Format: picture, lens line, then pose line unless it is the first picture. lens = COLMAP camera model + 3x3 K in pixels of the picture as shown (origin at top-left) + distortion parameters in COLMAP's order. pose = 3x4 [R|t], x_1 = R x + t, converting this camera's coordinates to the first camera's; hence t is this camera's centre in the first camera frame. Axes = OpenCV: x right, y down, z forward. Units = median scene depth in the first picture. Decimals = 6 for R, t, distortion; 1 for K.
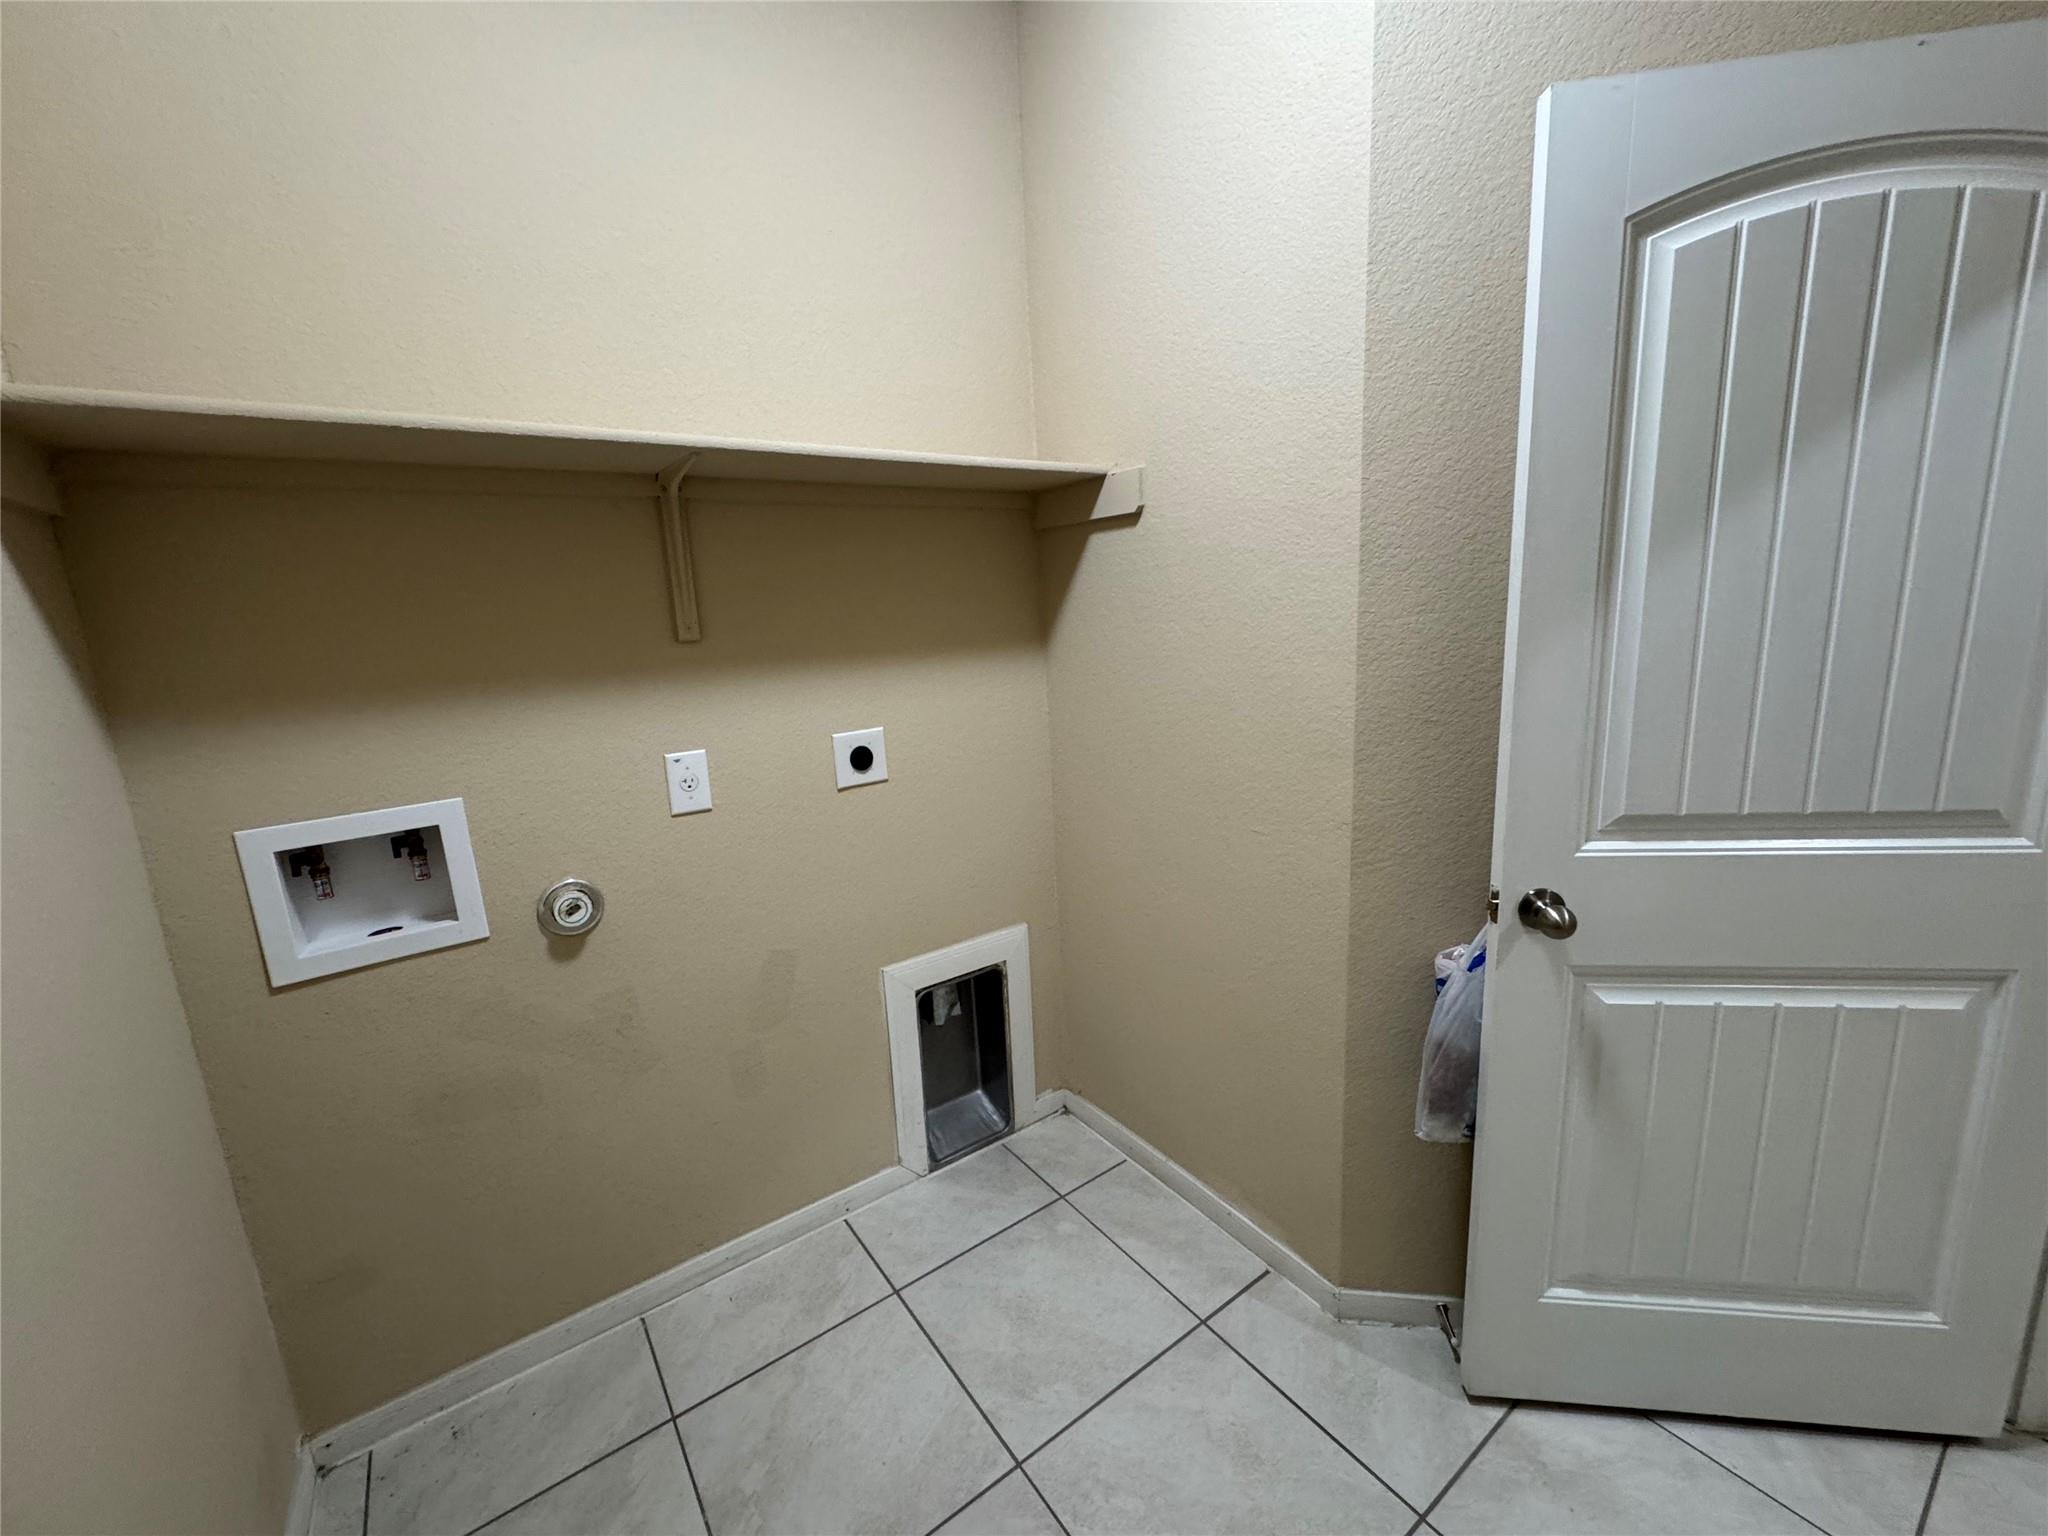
lens RADIAL K [[822.2, 0, 1024.5], [0, 822.2, 764.3], [0, 0, 1]] dist [0.002346, -0.000305]
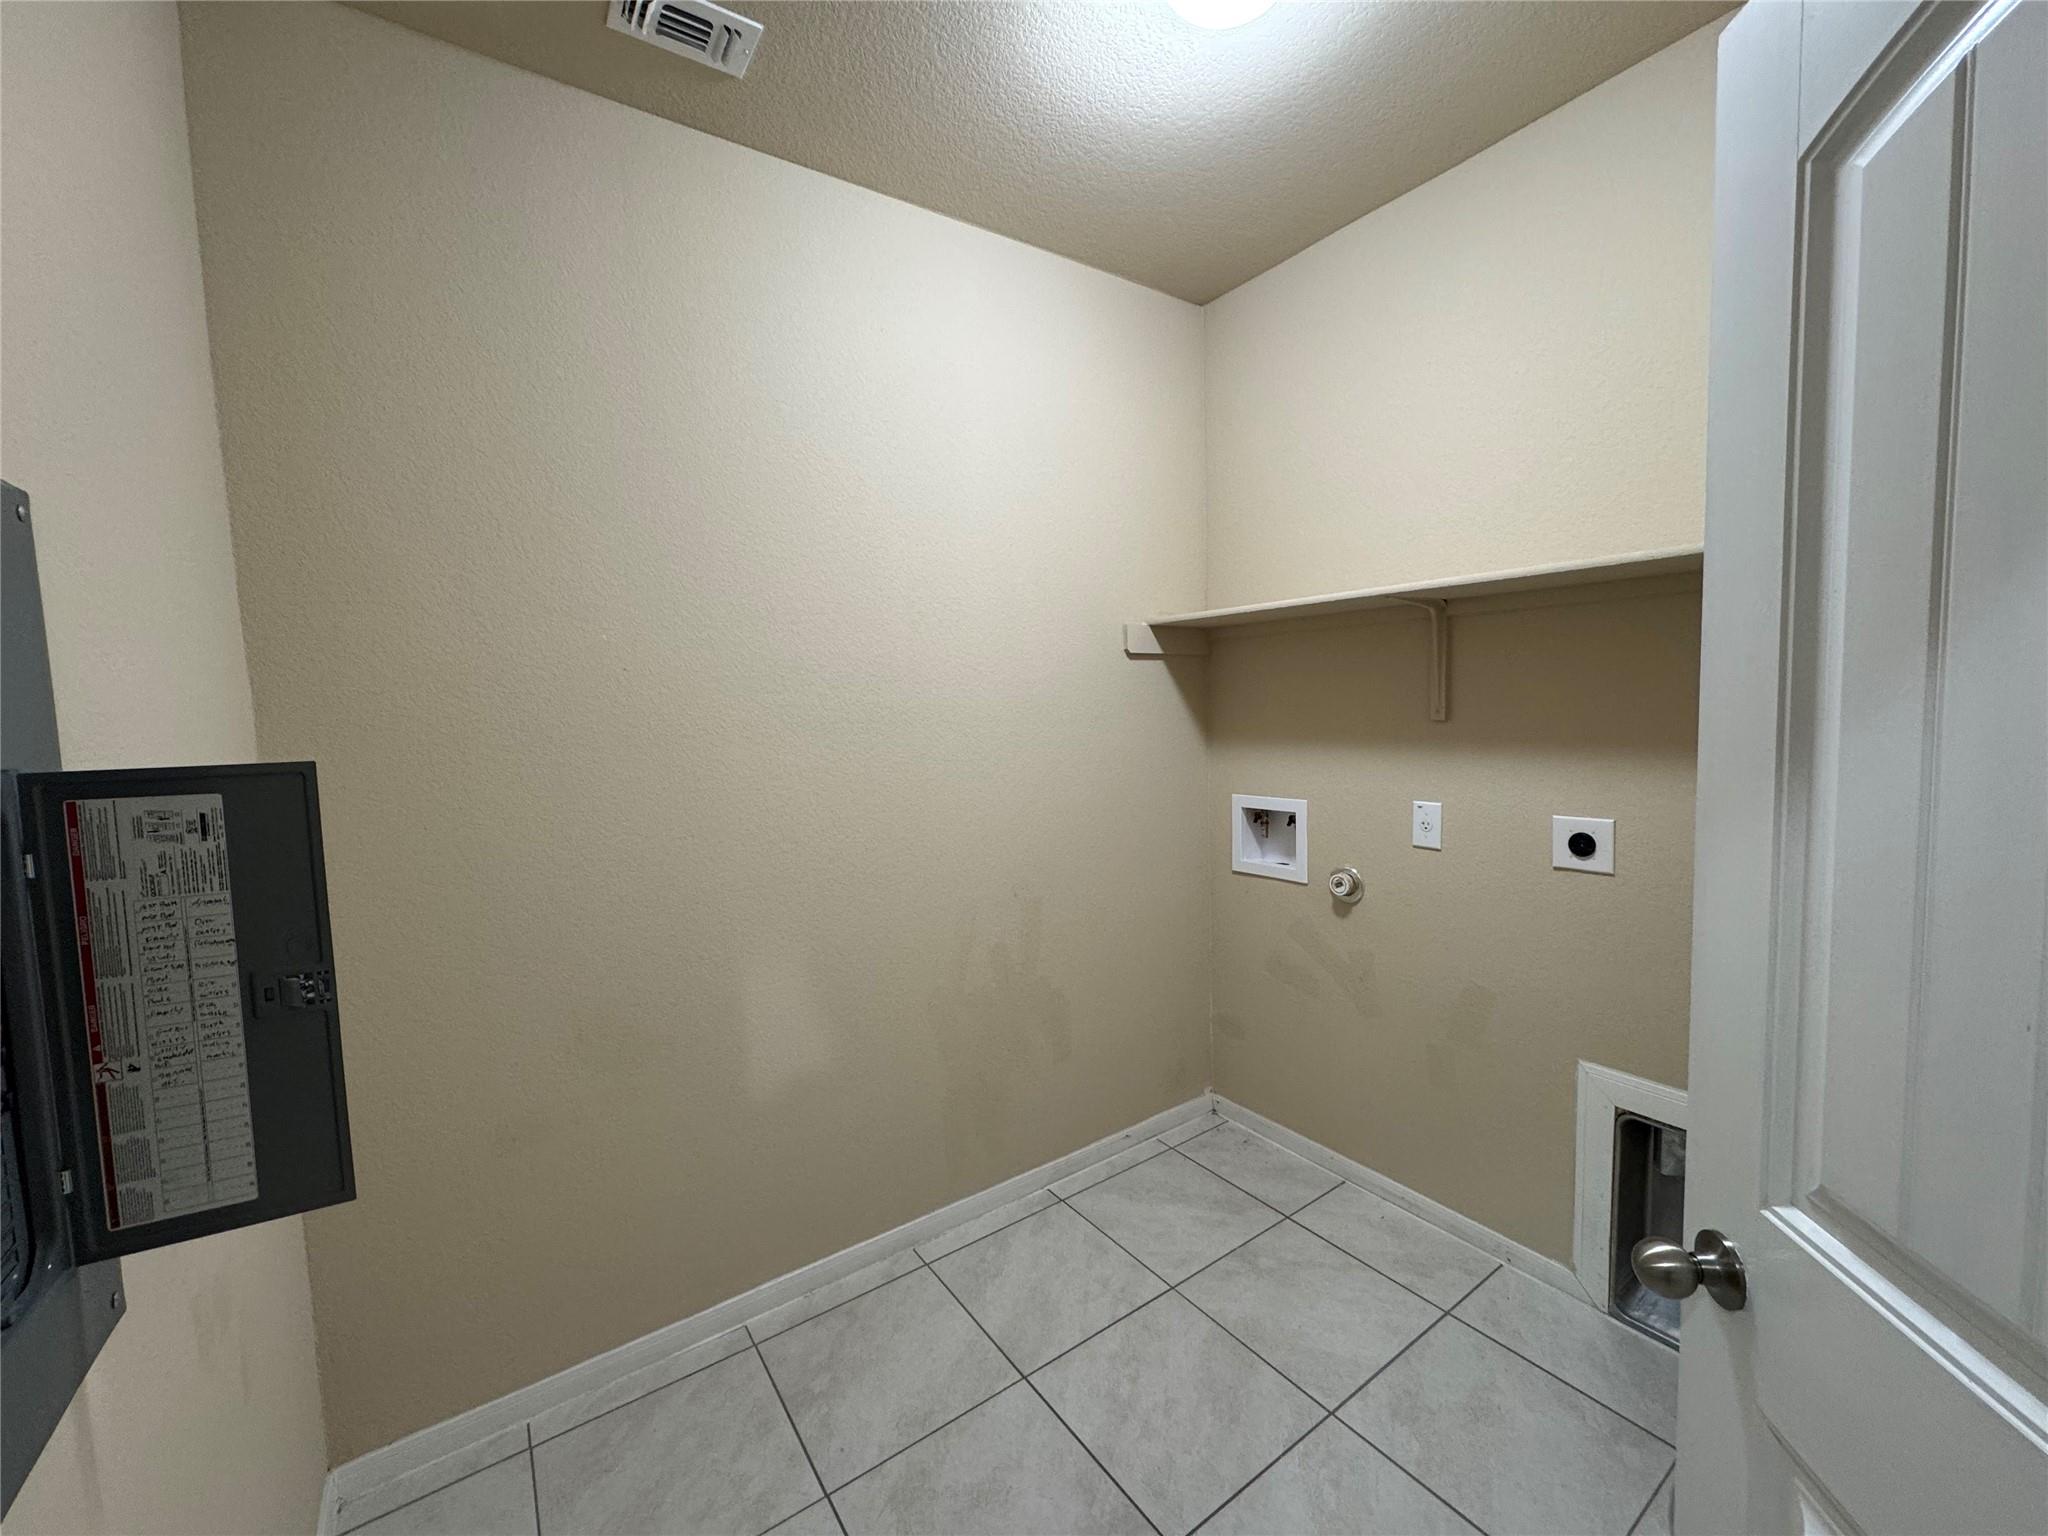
lens RADIAL K [[822.2, 0, 1026.6], [0, 822.2, 763.9], [0, 0, 1]] dist [0.002346, -0.000305]
pose [[-0.008032, 0.126935, -0.991879, 0.916188], [-0.160581, 0.978874, 0.126571, -0.141149], [0.986990, 0.160293, 0.012521, 0.331883]]
